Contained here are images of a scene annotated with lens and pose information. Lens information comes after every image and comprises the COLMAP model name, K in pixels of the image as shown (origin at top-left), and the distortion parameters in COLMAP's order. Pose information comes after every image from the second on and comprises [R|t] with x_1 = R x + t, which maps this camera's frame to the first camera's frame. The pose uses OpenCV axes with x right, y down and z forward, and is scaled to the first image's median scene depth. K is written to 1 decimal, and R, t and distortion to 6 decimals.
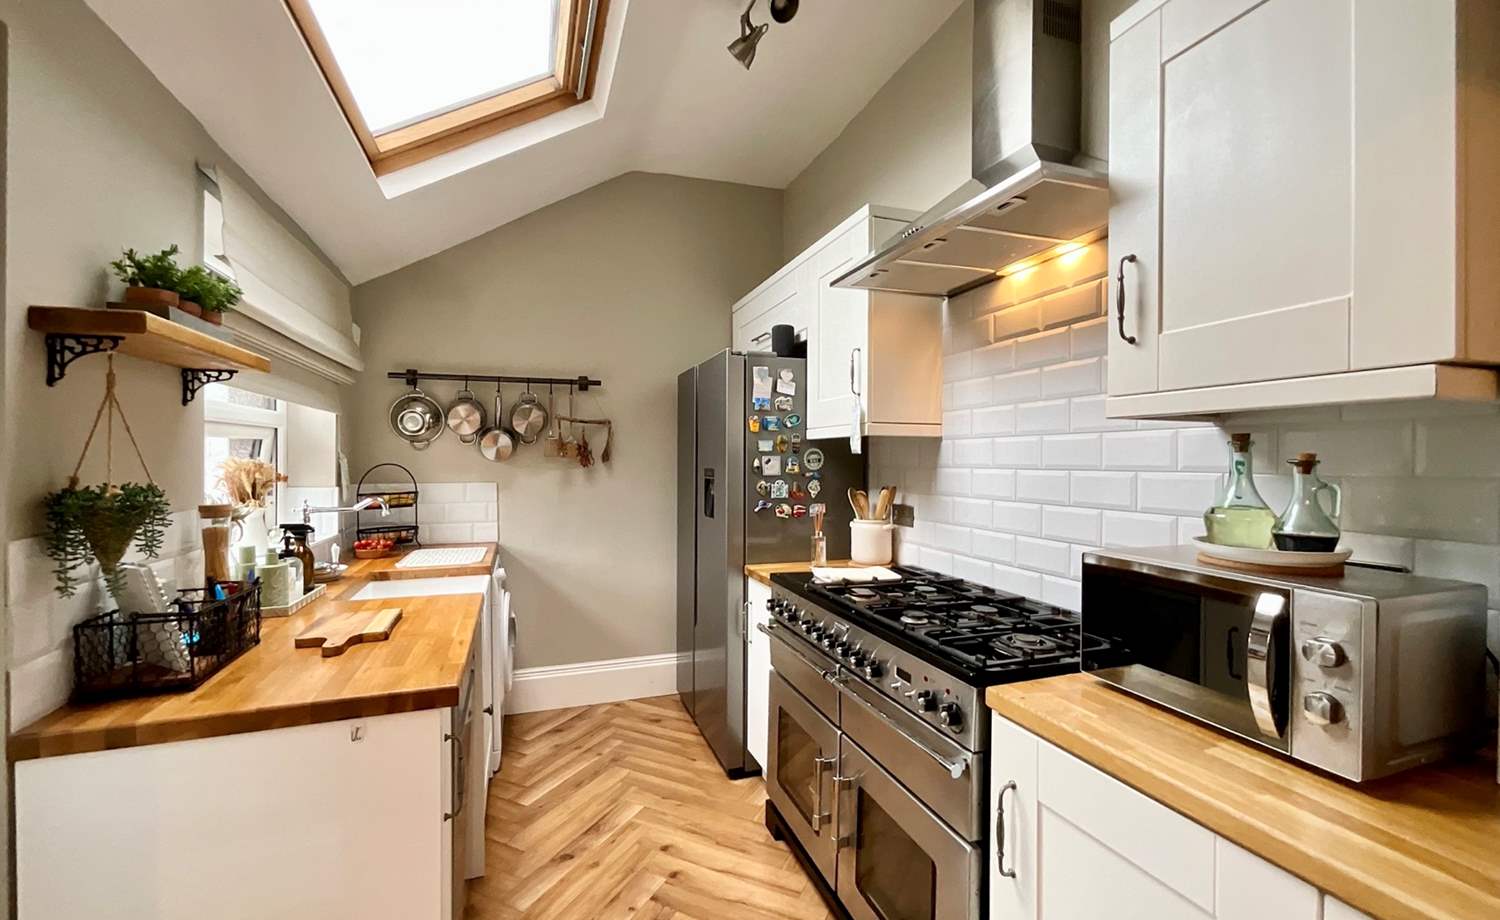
lens RADIAL K [[609.6, 0, 748.8], [0, 609.6, 461.8], [0, 0, 1]] dist [-0.000729, 0.000017]
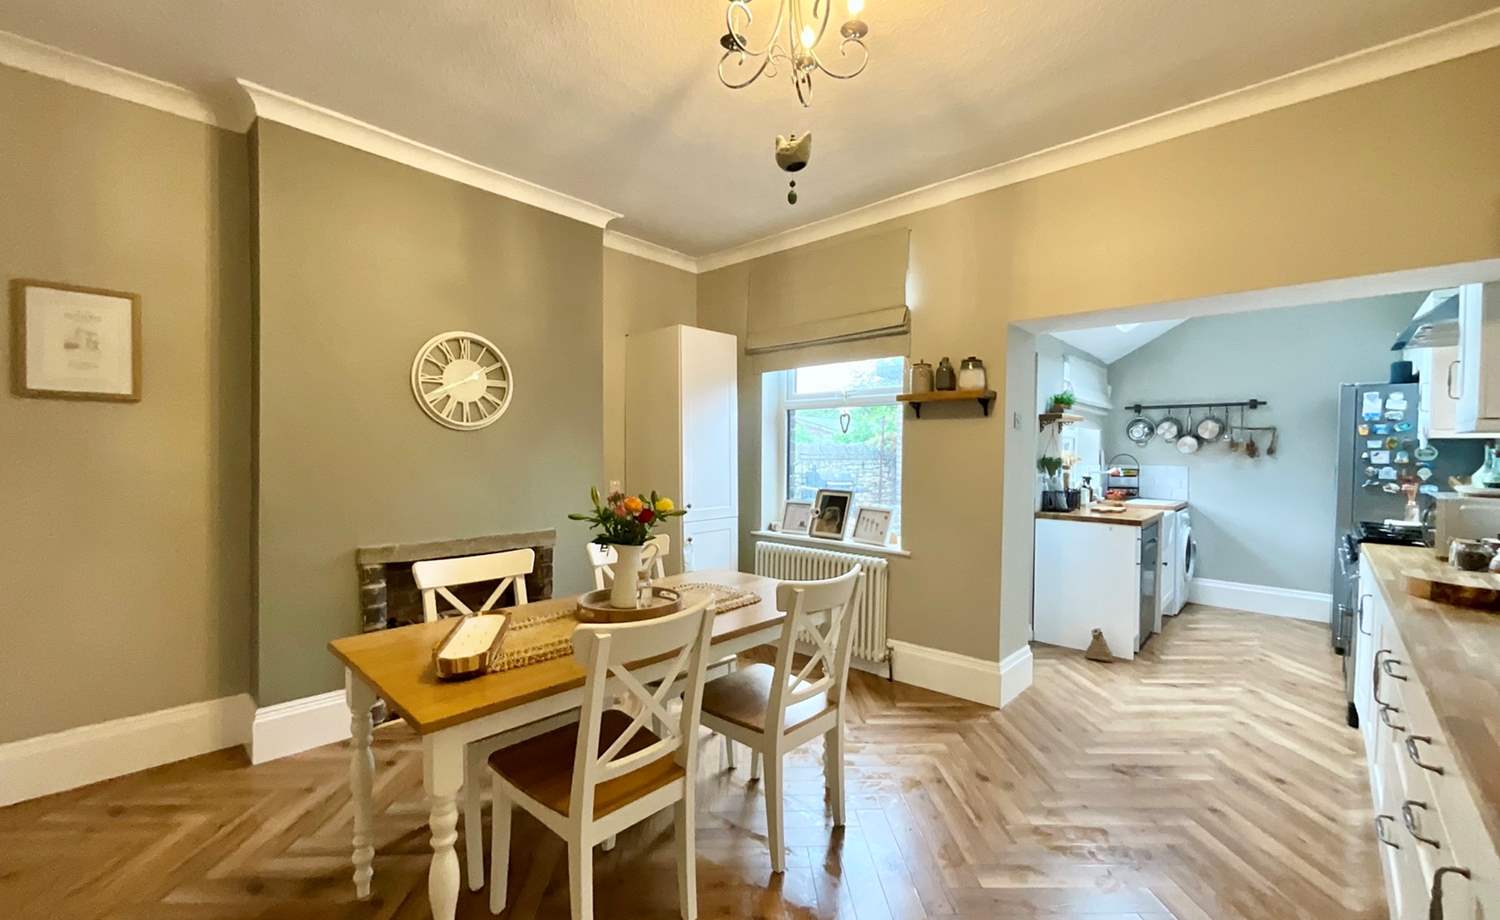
lens RADIAL K [[609.6, 0, 748.8], [0, 609.6, 461.8], [0, 0, 1]] dist [-0.000729, 0.000017]
pose [[0.462946, 0.019378, -0.886175, 0.650343], [-0.014818, 0.999790, 0.014122, 0.019057], [0.886263, 0.006594, 0.463136, -1.082540]]
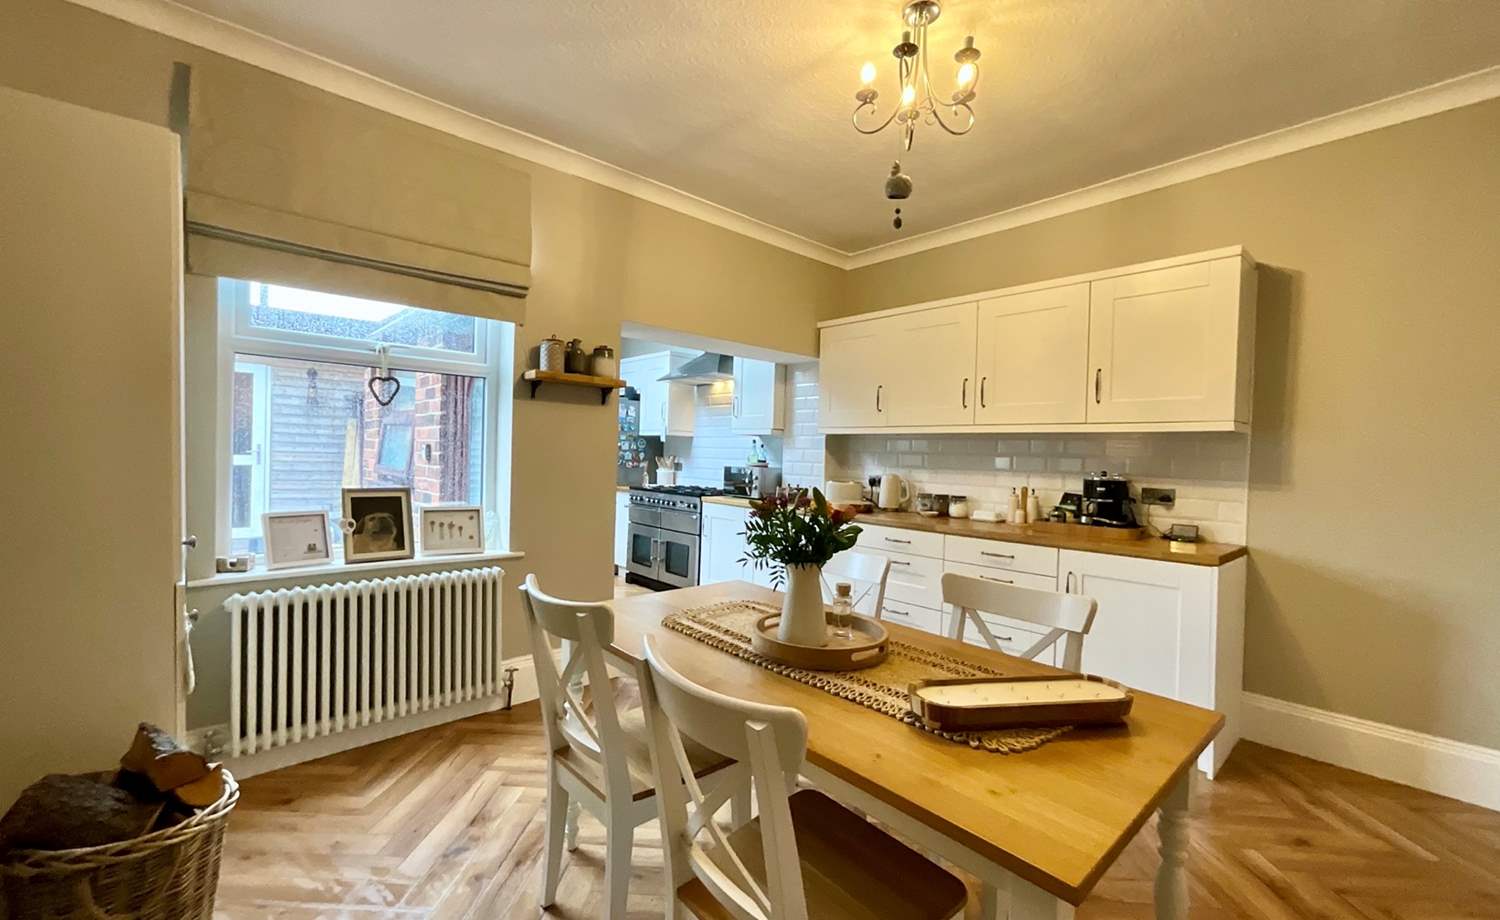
lens RADIAL K [[602.7, 0, 751.2], [0, 602.7, 466.9], [0, 0, 1]] dist [0.000461, 0.000031]
pose [[0.919551, 0.018812, 0.392520, -0.435661], [-0.027409, 0.999491, 0.016310, 0.037567], [-0.392014, -0.025756, 0.919599, -1.377671]]
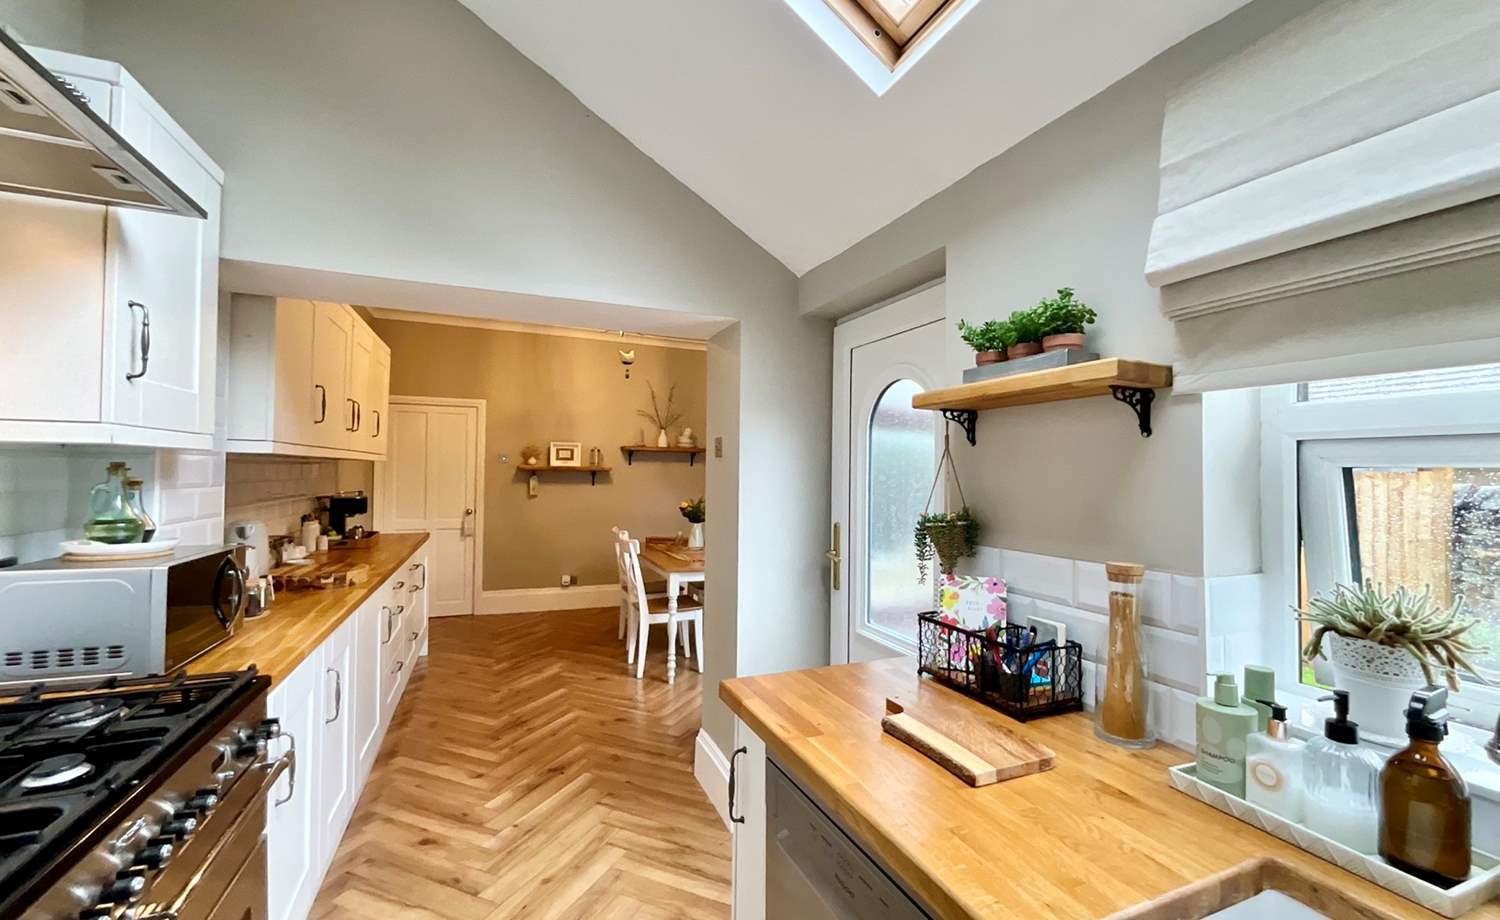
lens RADIAL K [[609.6, 0, 748.8], [0, 609.6, 461.8], [0, 0, 1]] dist [-0.000729, 0.000017]
pose [[-0.998687, -0.012606, -0.049650, -0.209838], [-0.012000, 0.999850, -0.012484, -0.021067], [0.049799, -0.011872, -0.998689, 0.994368]]
